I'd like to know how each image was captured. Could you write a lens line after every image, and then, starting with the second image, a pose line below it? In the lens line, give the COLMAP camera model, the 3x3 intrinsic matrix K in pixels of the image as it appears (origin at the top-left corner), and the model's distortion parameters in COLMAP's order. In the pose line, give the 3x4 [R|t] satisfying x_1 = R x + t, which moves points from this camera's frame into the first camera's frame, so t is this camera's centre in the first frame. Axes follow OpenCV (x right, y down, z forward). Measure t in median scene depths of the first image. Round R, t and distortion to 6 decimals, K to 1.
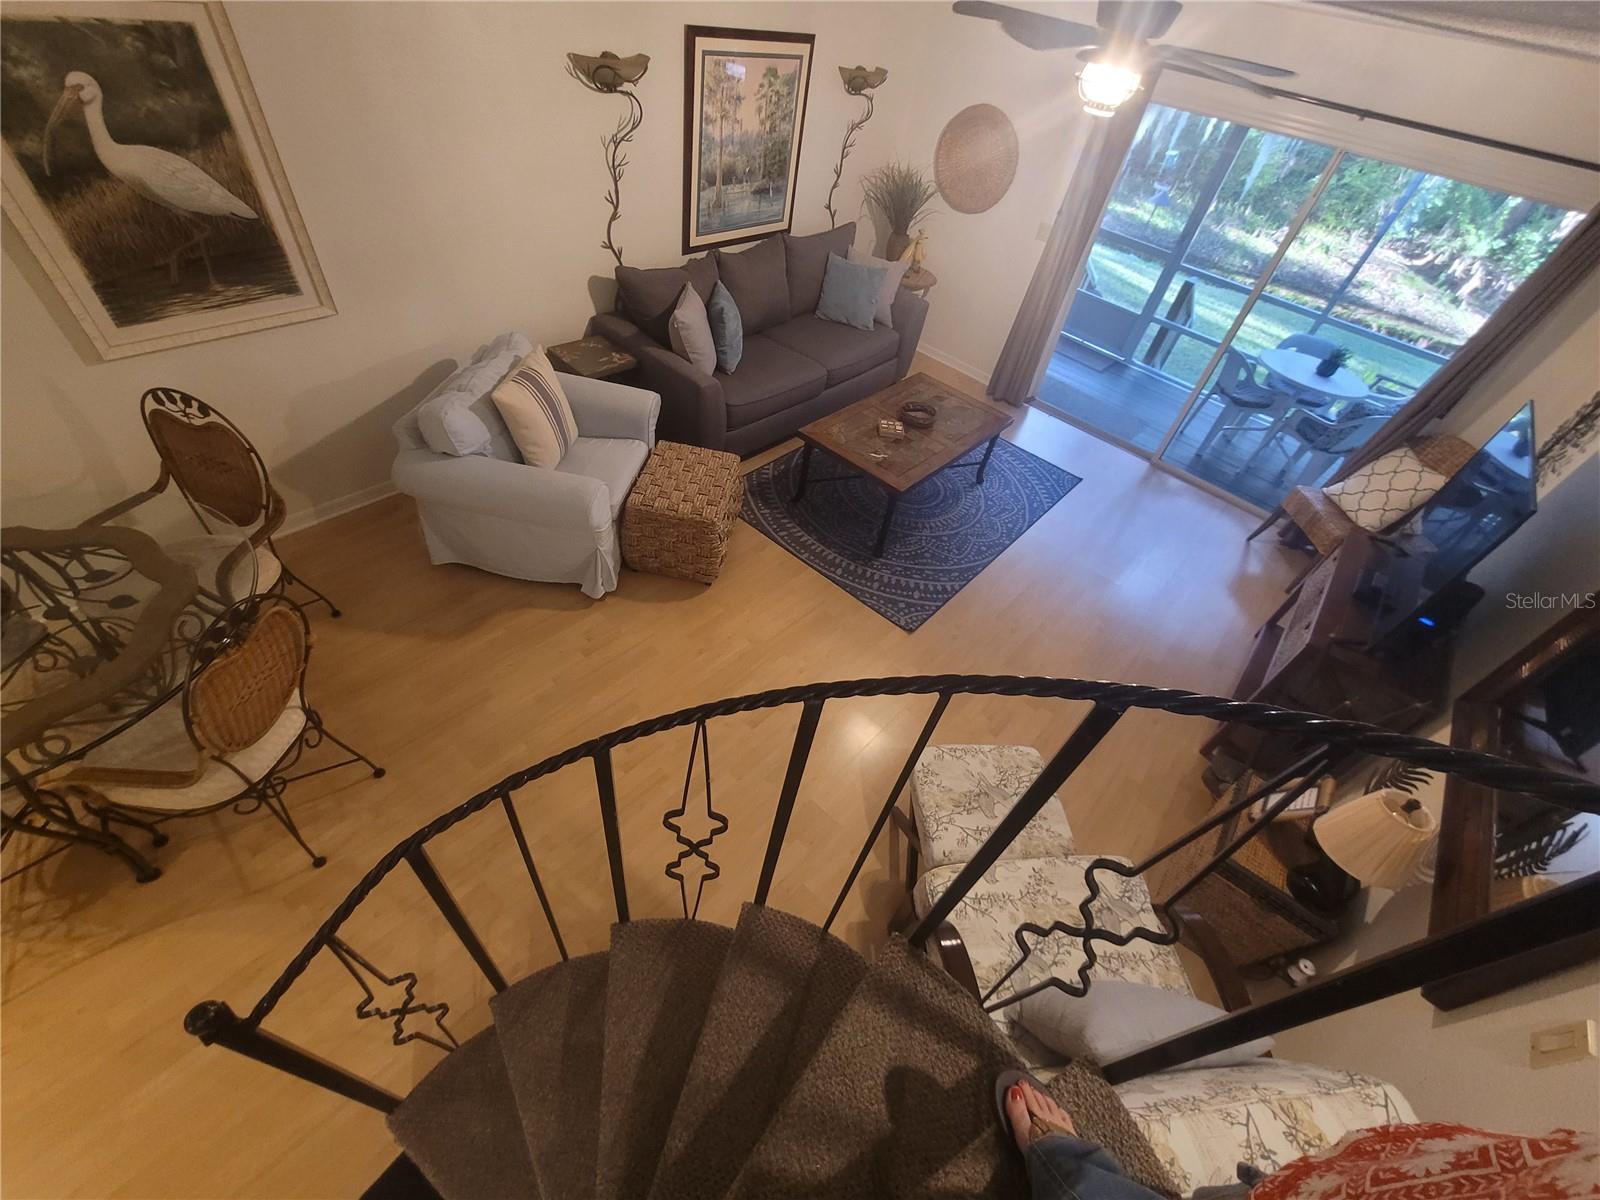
lens RADIAL K [[650.6, 0, 798.7], [0, 650.6, 604.1], [0, 0, 1]] dist [-0.003104, -0.000201]
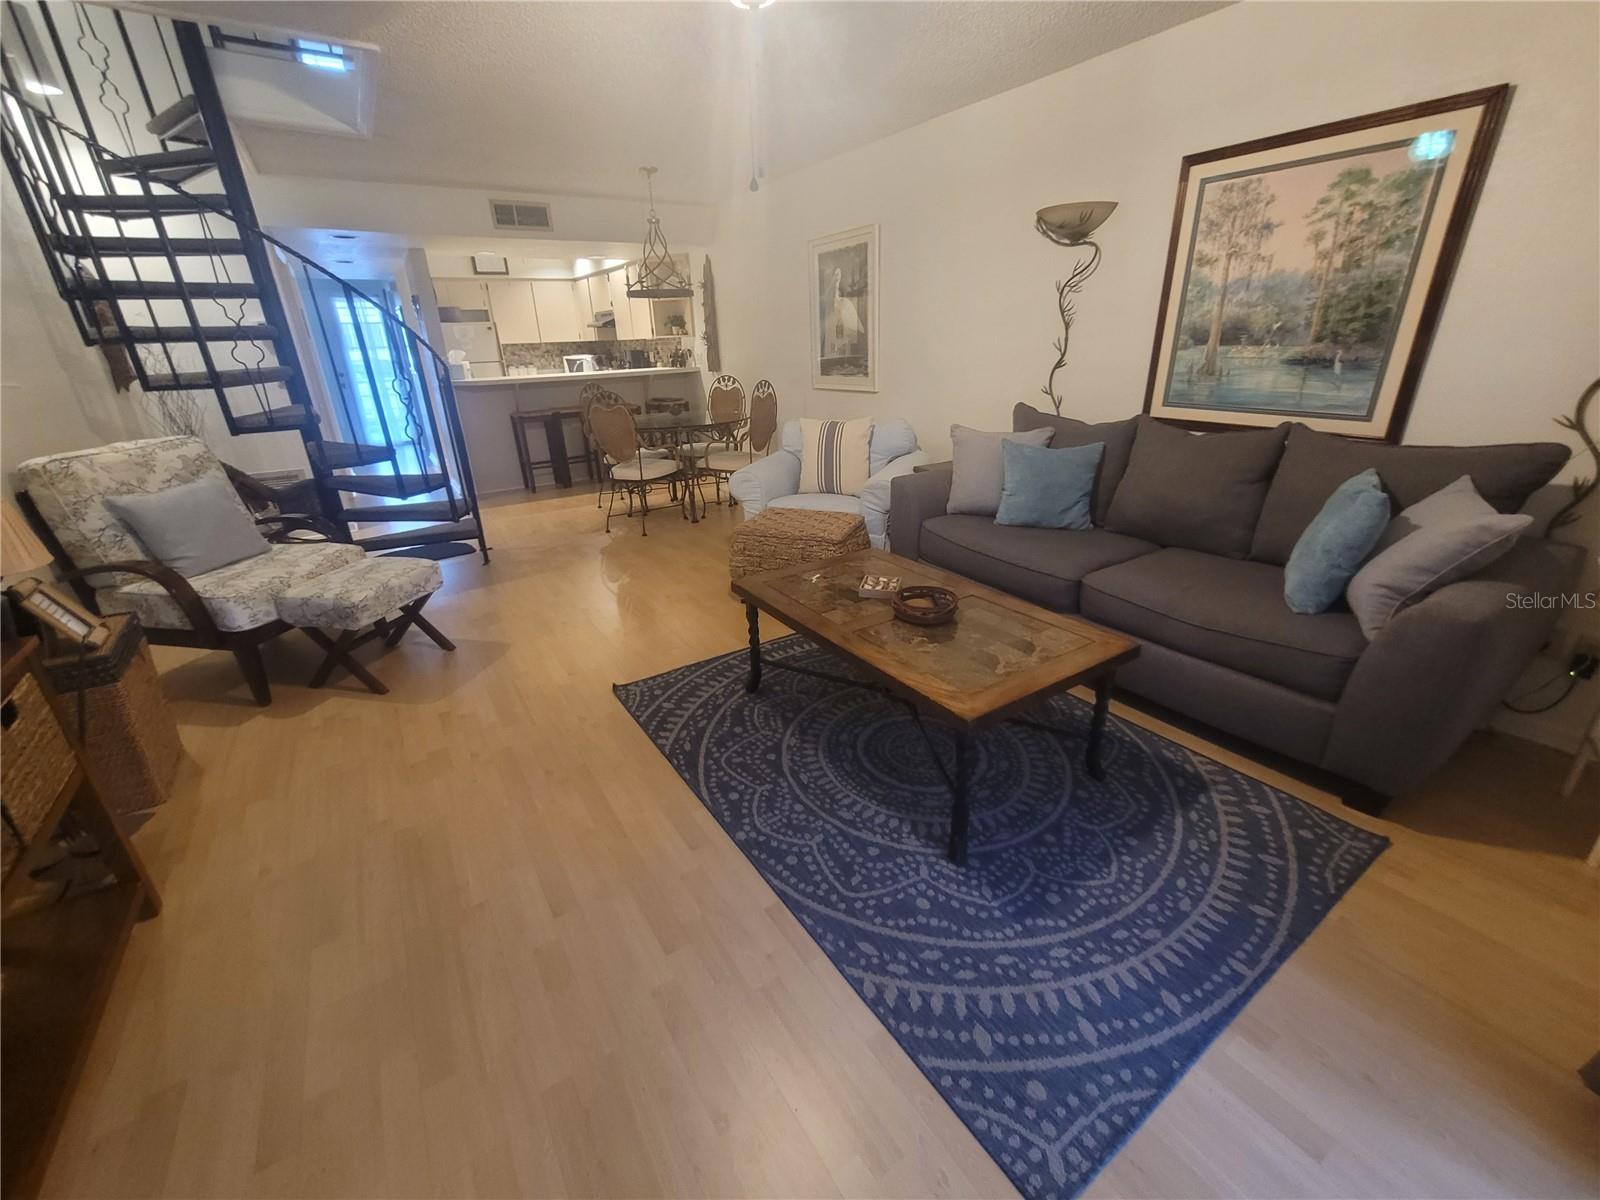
lens RADIAL K [[651.3, 0, 797.6], [0, 651.3, 608.5], [0, 0, 1]] dist [-0.002592, 0.000254]
pose [[-0.258316, 0.255320, -0.931711, 0.741981], [-0.693212, 0.622737, 0.362843, -0.419716], [0.672852, 0.739601, 0.016128, 0.918358]]
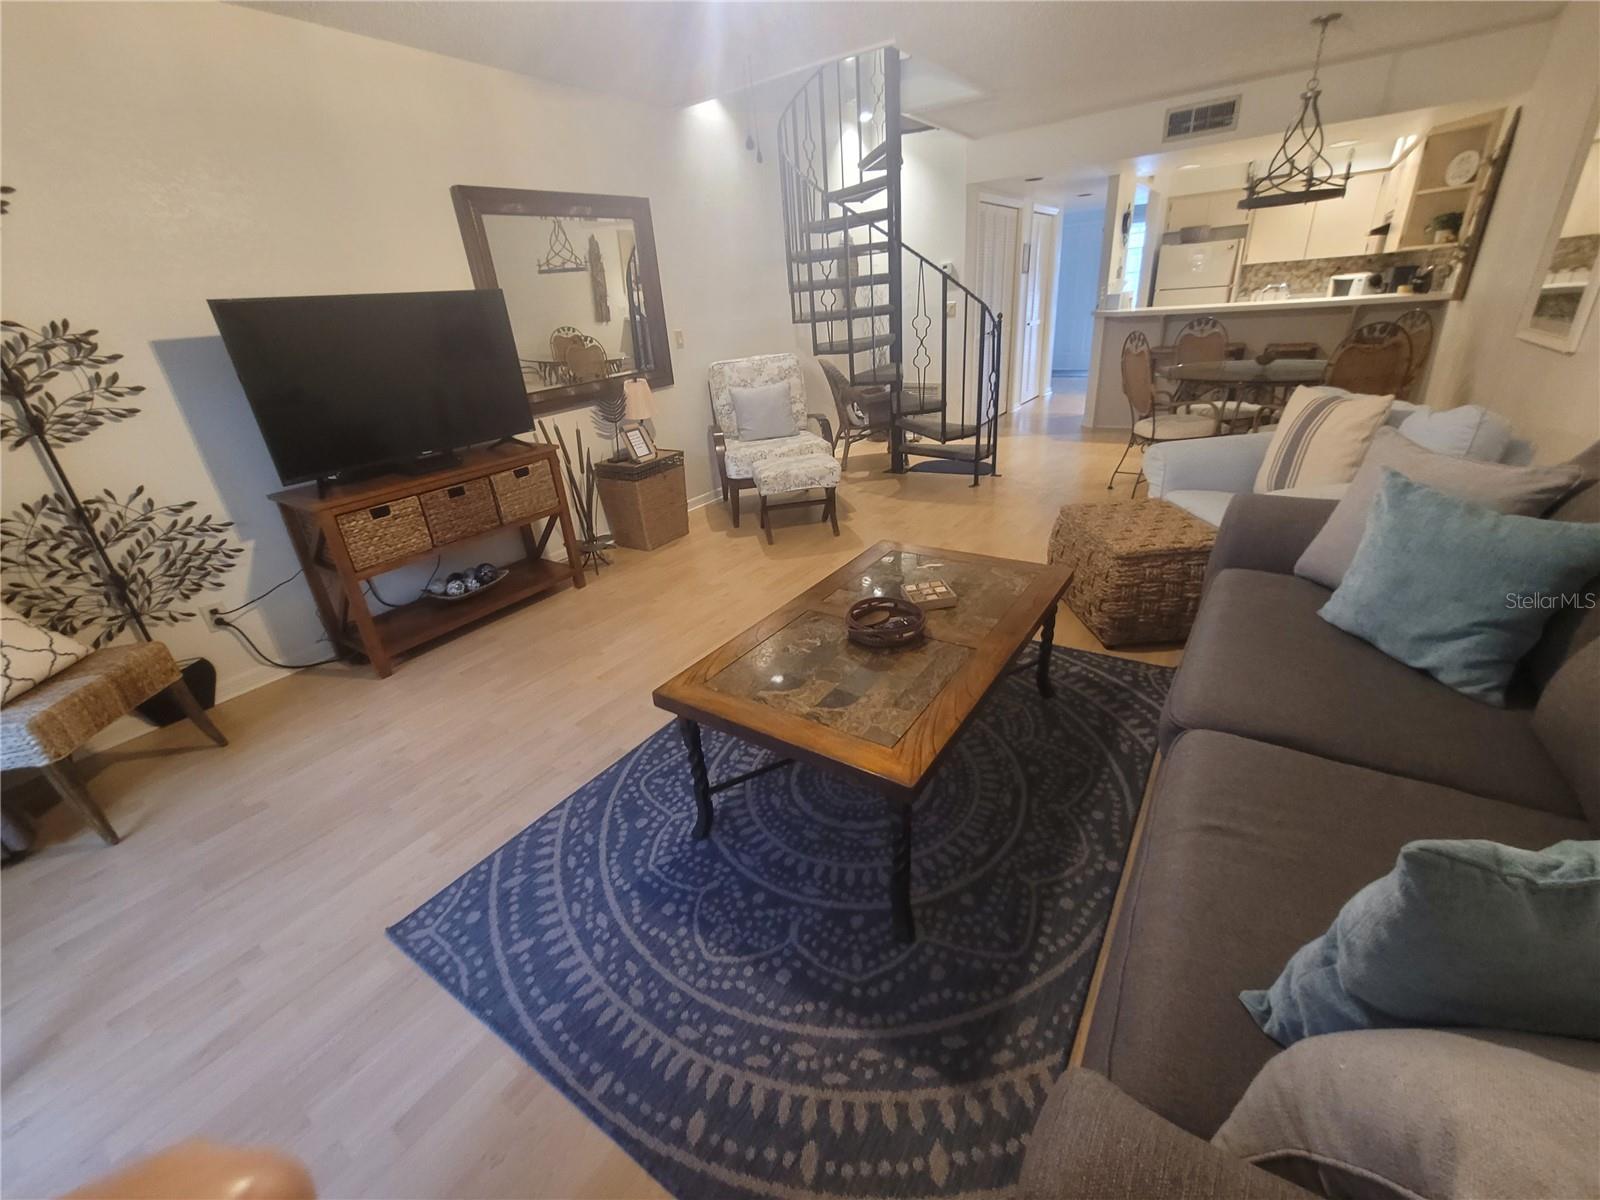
lens RADIAL K [[650.6, 0, 798.7], [0, 650.6, 604.1], [0, 0, 1]] dist [-0.003104, -0.000201]
pose [[-0.989474, 0.002392, -0.144688, 0.318292], [-0.134822, 0.347968, 0.927762, -0.731884], [0.052566, 0.937504, -0.343982, 1.147987]]
